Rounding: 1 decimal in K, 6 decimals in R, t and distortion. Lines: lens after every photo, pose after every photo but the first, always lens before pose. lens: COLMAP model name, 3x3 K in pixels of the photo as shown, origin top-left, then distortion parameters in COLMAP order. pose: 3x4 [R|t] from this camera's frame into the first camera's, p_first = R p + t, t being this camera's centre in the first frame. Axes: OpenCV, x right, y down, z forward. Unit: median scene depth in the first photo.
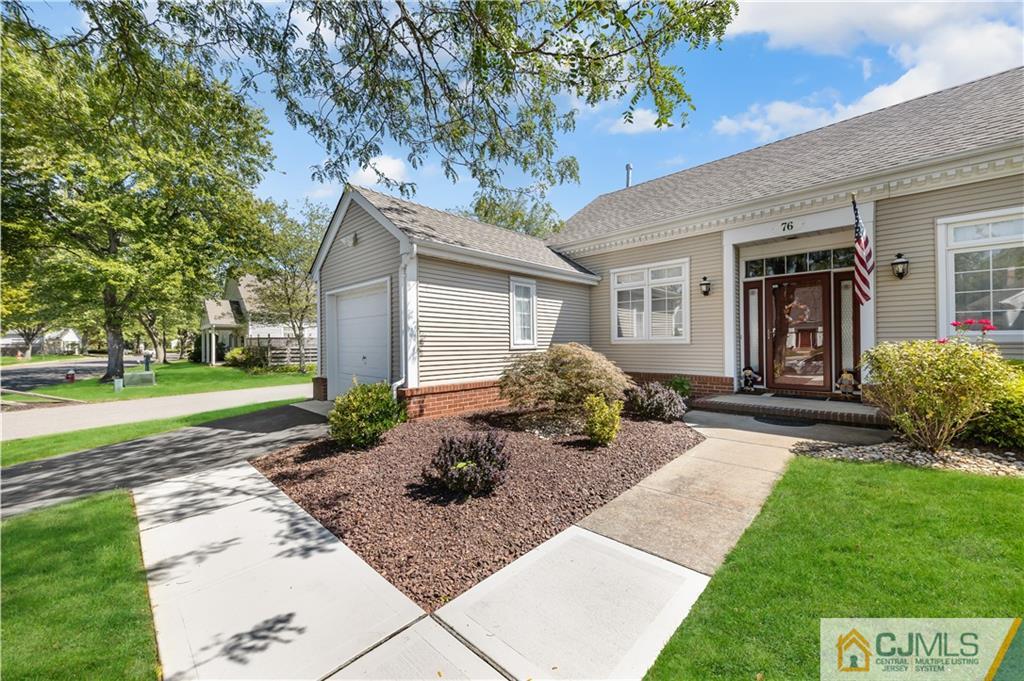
lens RADIAL K [[392.9, 0, 512.0], [0, 392.9, 342.5], [0, 0, 1]] dist [0.000892, 0.000401]
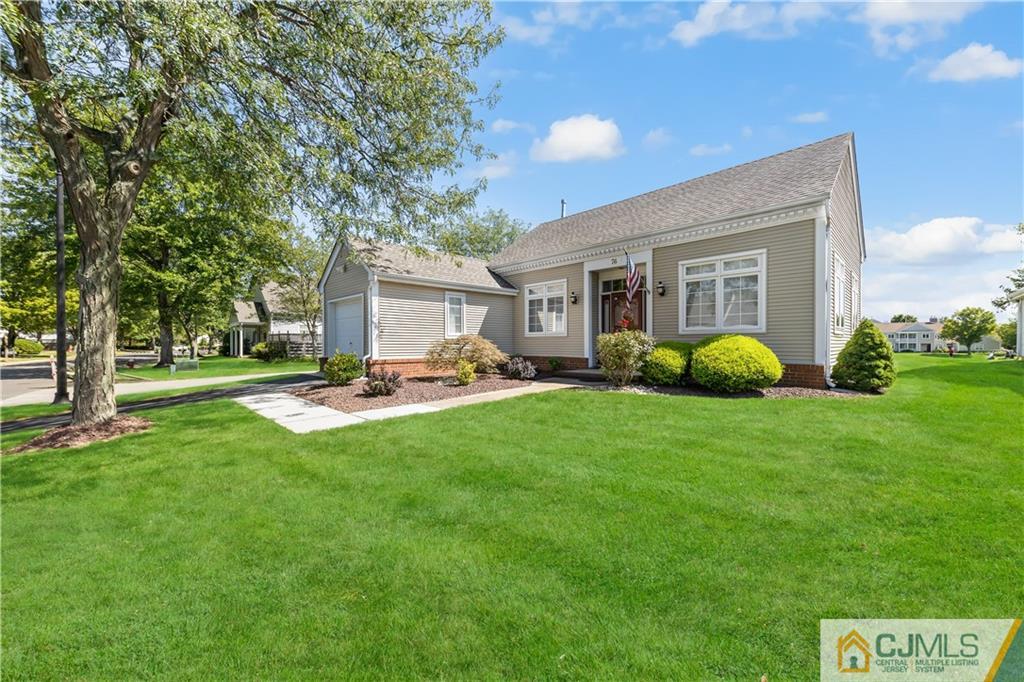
lens RADIAL K [[392.9, 0, 511.8], [0, 392.9, 343.3], [0, 0, 1]] dist [0.000892, 0.000401]
pose [[0.999483, 0.007838, -0.031178, 0.130881], [-0.007841, 0.999969, 0.000027, 0.014136], [0.031177, 0.000217, 0.999514, -0.226962]]
